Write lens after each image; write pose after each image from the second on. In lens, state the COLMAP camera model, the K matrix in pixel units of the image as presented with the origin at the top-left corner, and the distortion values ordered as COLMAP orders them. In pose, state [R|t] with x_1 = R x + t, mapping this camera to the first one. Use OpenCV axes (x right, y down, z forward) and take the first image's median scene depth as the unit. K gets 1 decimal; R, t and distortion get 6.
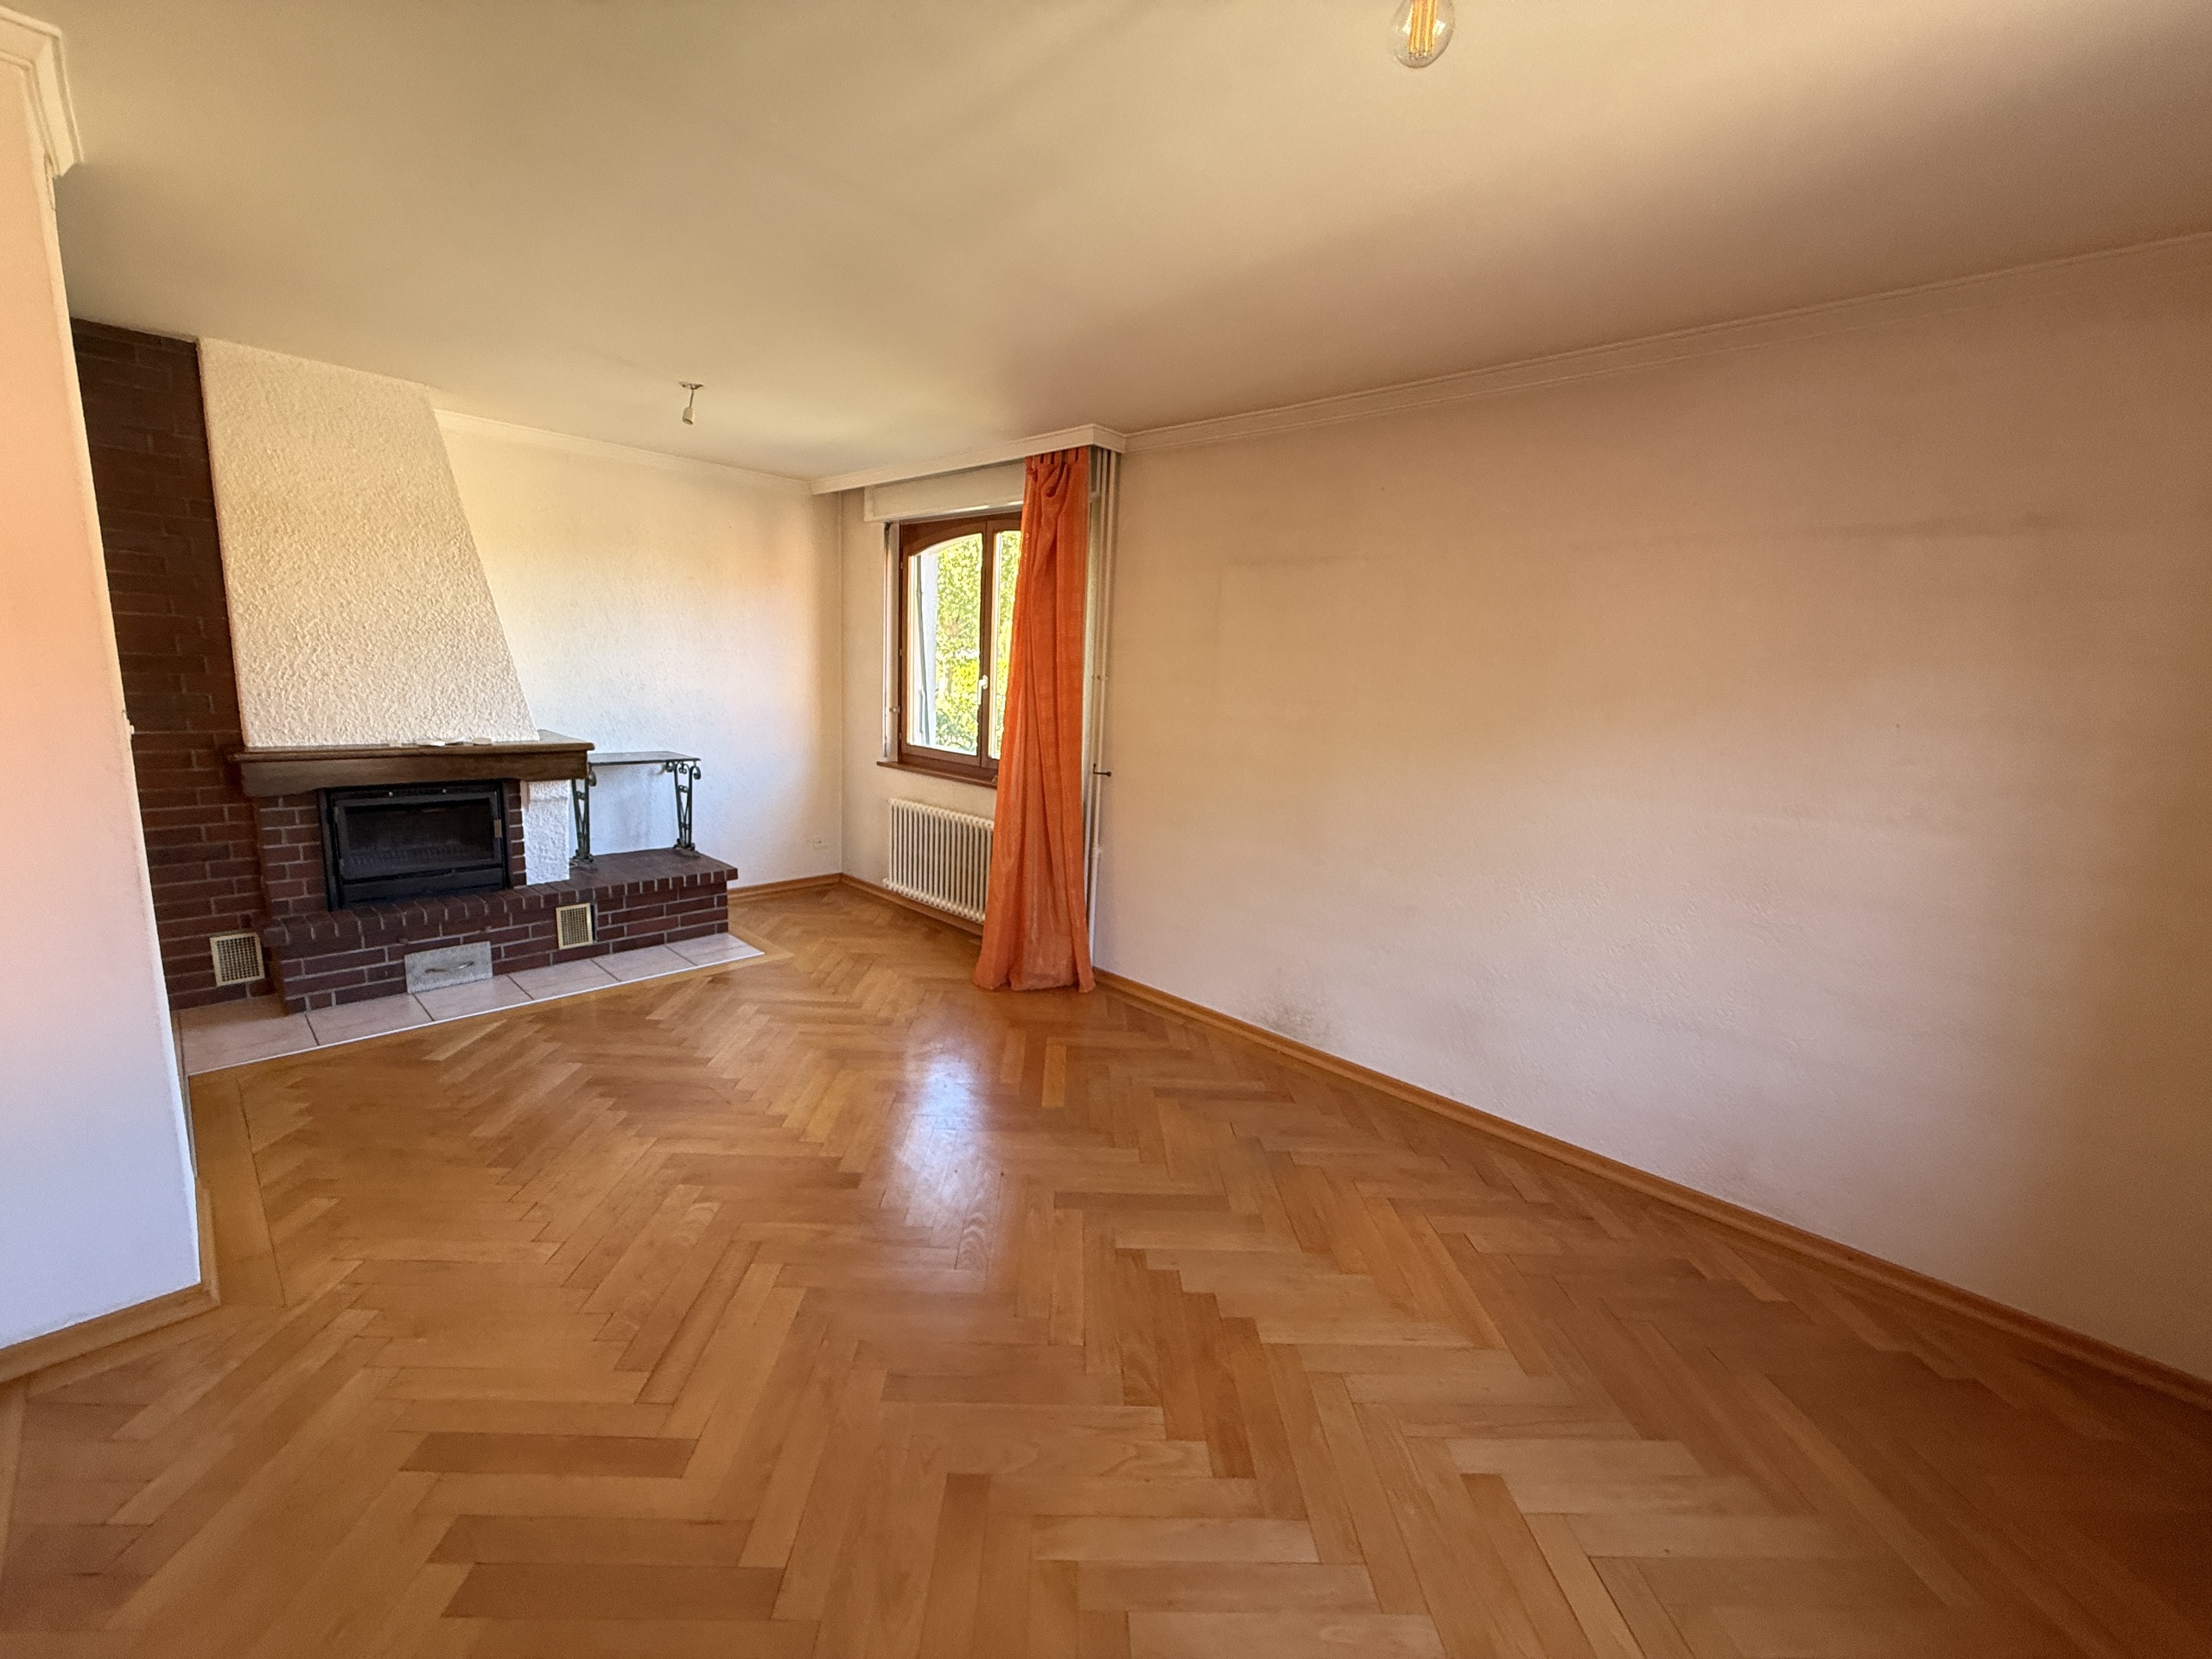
lens RADIAL K [[883.6, 0, 1104.7], [0, 883.6, 830.9], [0, 0, 1]] dist [0.000322, 0.000231]
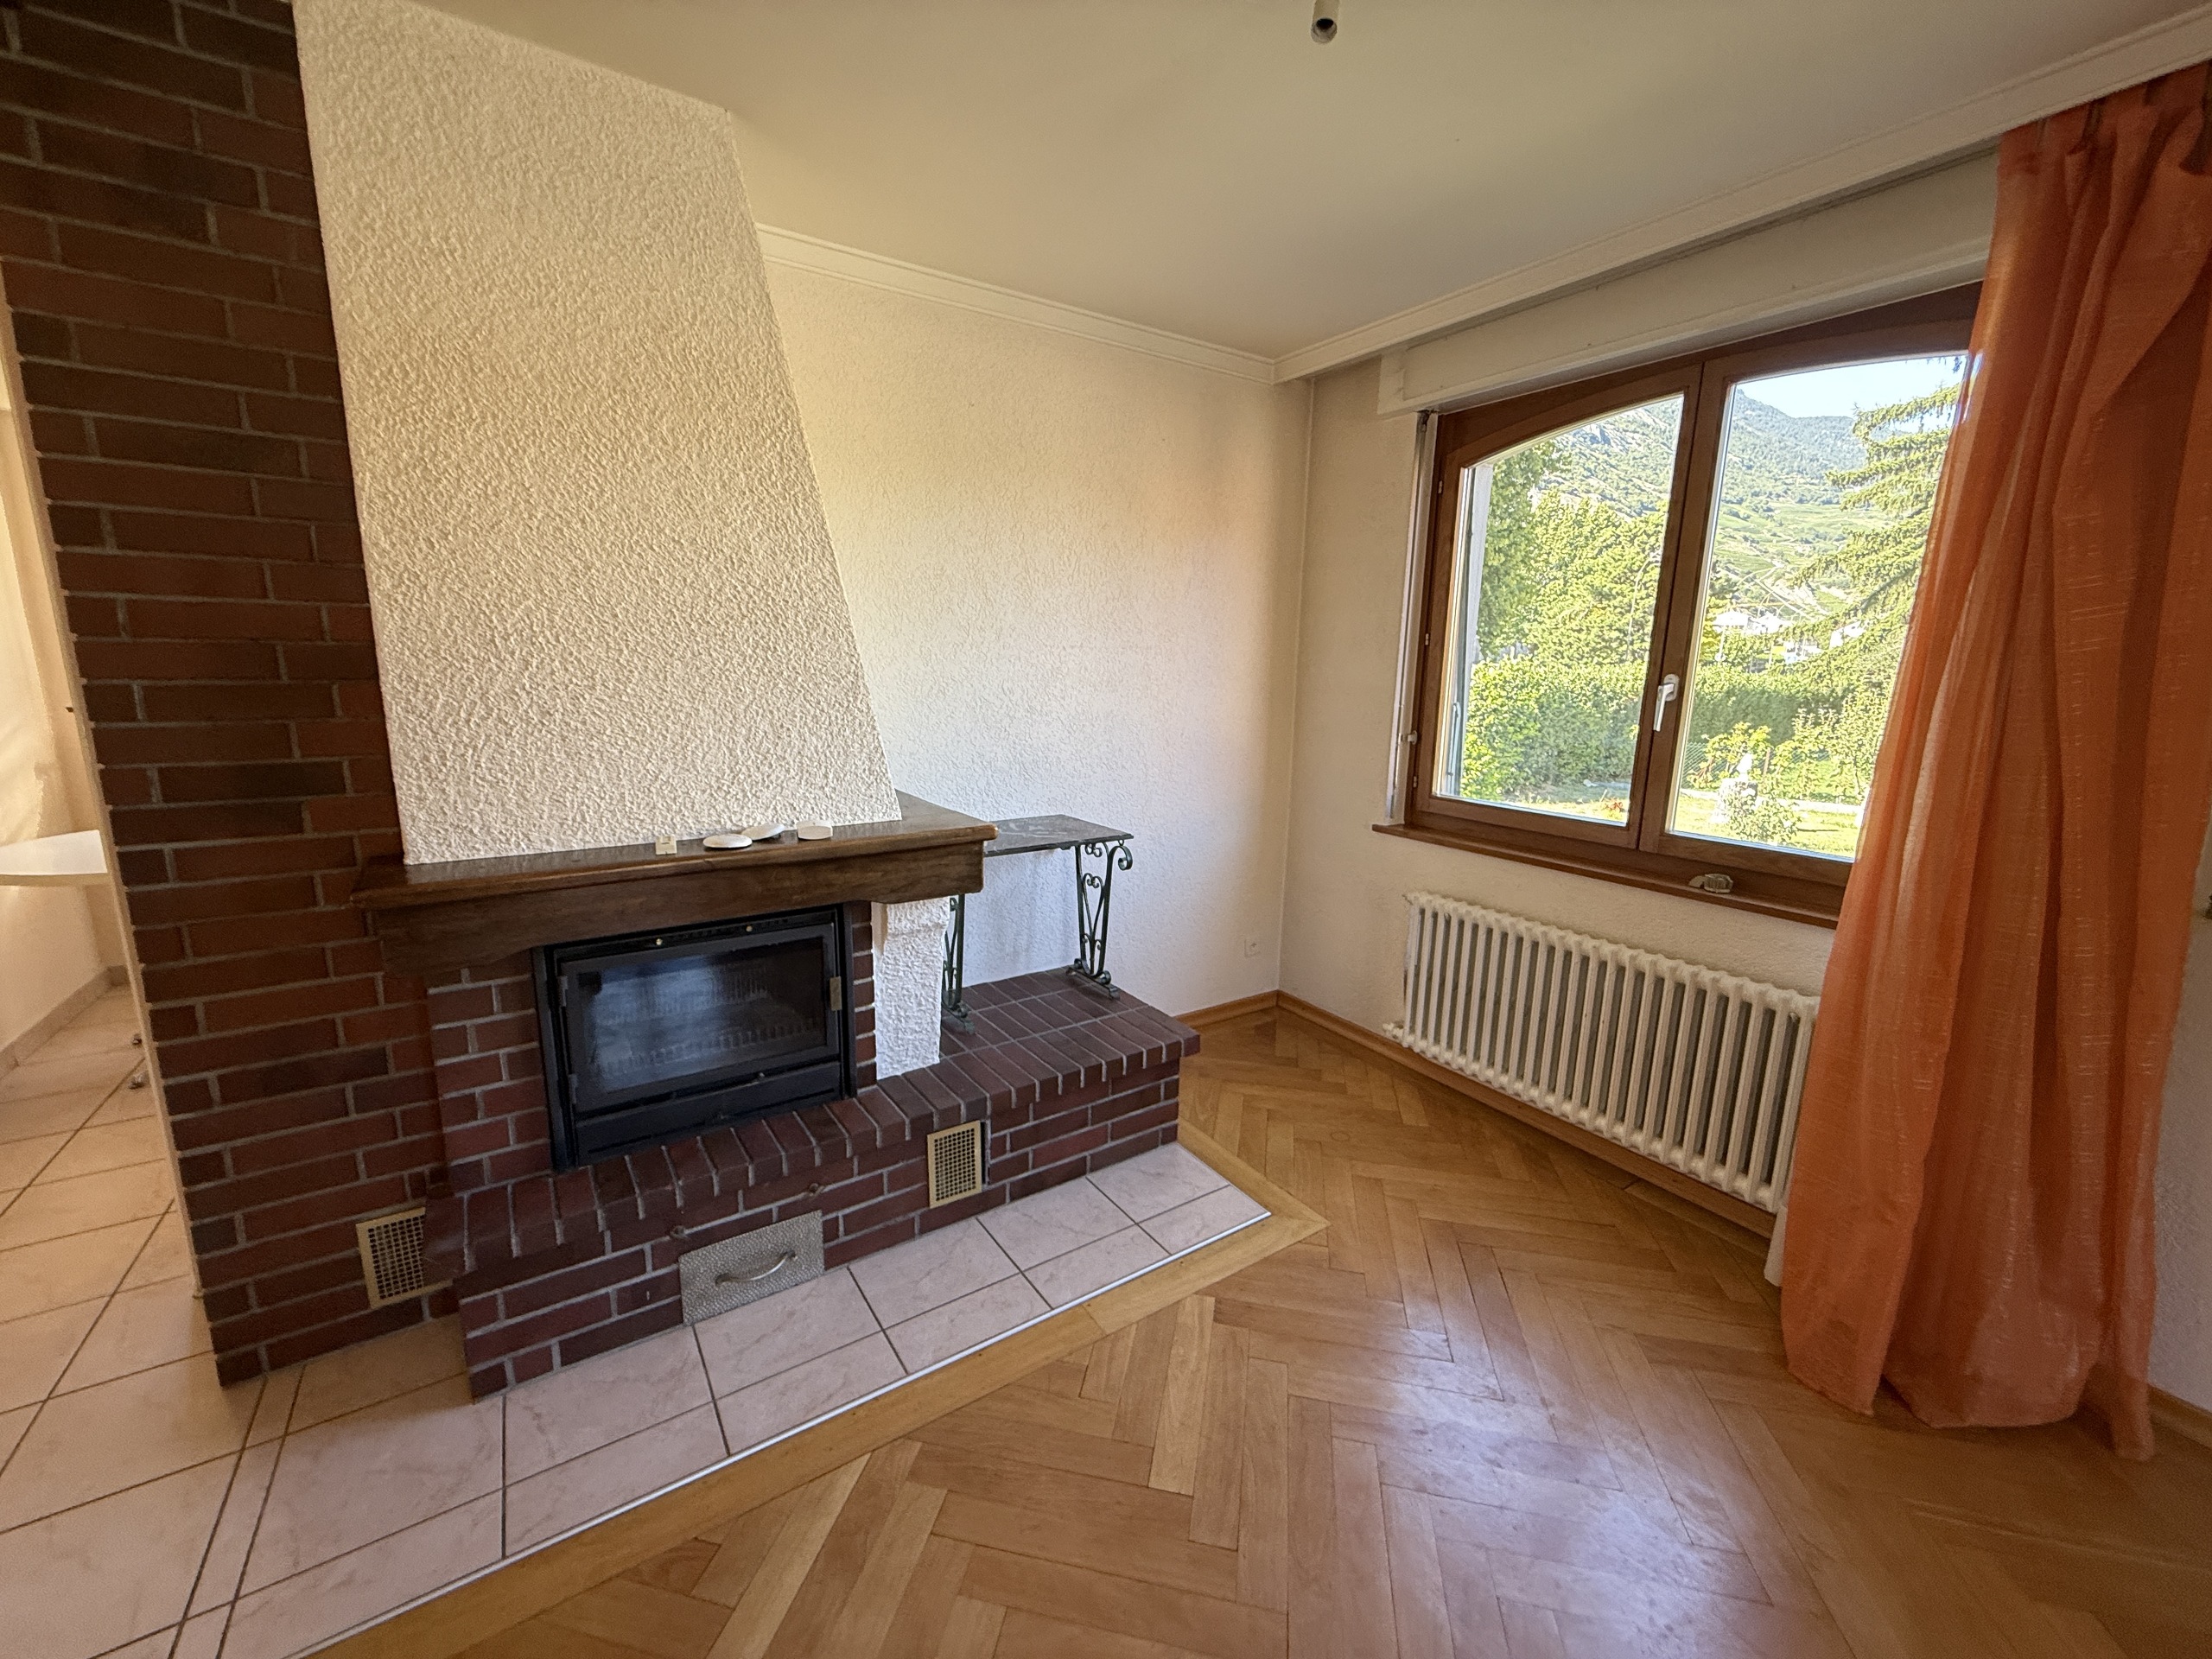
lens RADIAL K [[883.6, 0, 1104.7], [0, 883.6, 831.1], [0, 0, 1]] dist [0.000322, 0.000231]
pose [[0.971789, 0.011478, -0.235574, -0.394982], [-0.011086, 0.999934, 0.002987, -0.099334], [0.235593, -0.000291, 0.971852, 0.509241]]
